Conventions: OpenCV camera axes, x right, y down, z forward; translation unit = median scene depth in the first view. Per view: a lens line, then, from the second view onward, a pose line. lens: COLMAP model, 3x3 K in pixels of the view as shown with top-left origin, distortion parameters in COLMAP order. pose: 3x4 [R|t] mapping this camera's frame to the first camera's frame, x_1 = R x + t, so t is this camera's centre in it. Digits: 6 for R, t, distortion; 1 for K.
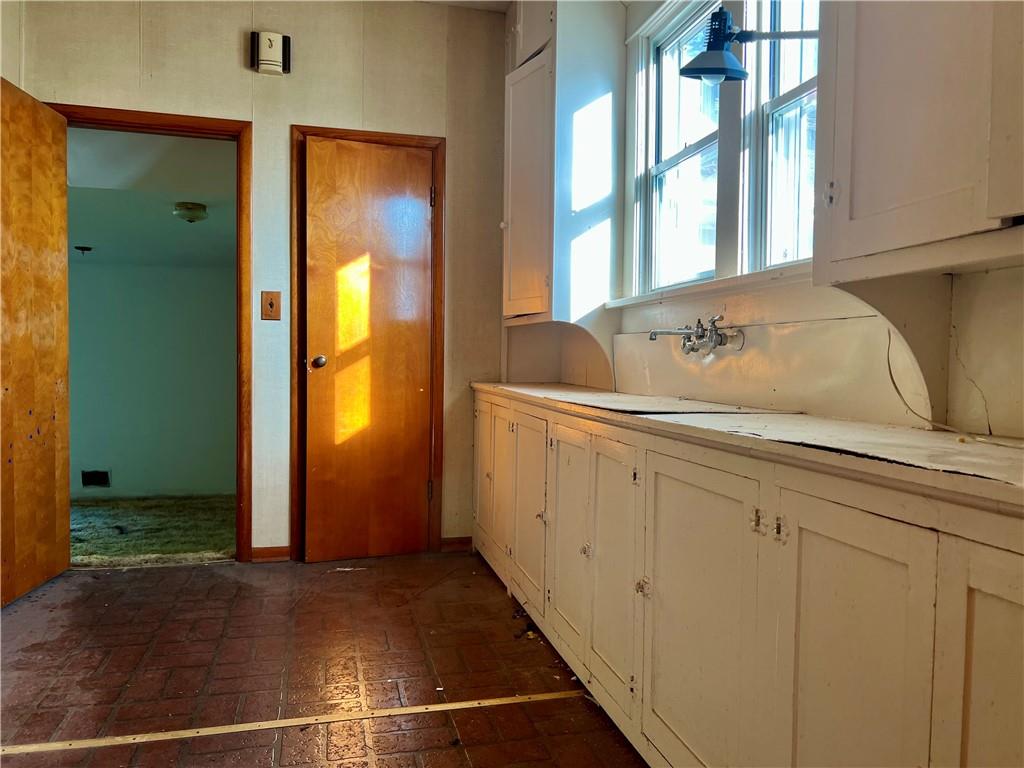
lens RADIAL K [[768.2, 0, 519.3], [0, 768.2, 394.8], [0, 0, 1]] dist [0.076066, -0.093437]
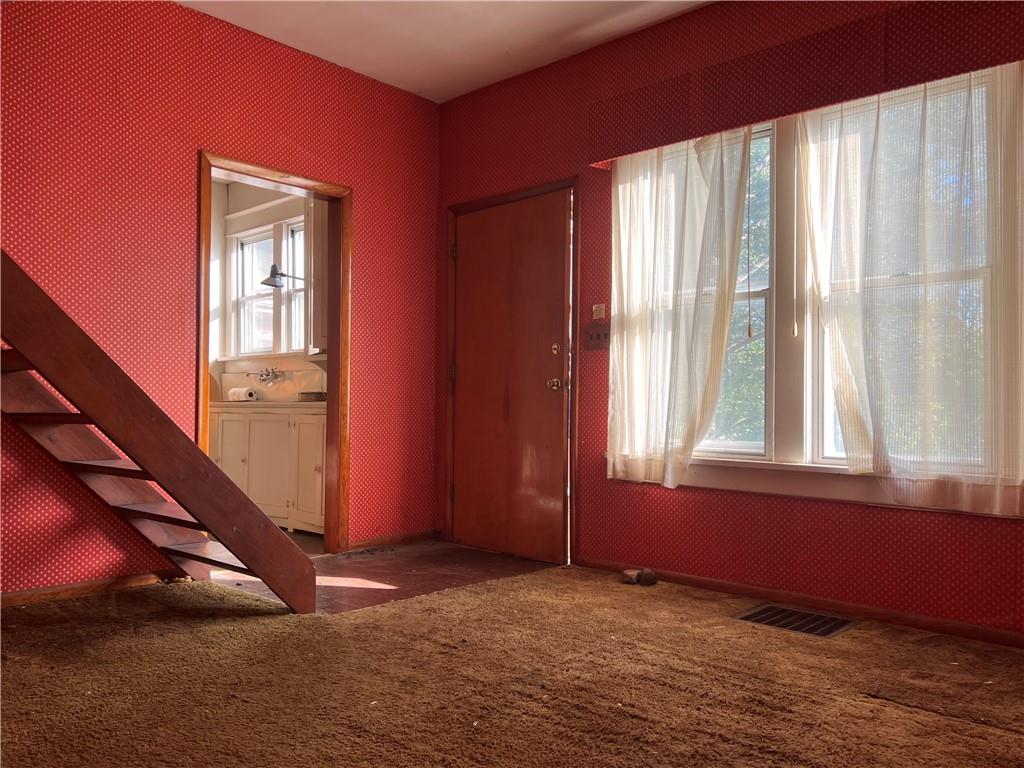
lens RADIAL K [[768.2, 0, 519.3], [0, 768.2, 394.8], [0, 0, 1]] dist [0.076066, -0.093437]
pose [[0.837799, 0.004947, 0.545957, -0.475046], [0.025574, 0.998506, -0.048292, 0.137685], [-0.545380, 0.054421, 0.836420, -1.631535]]
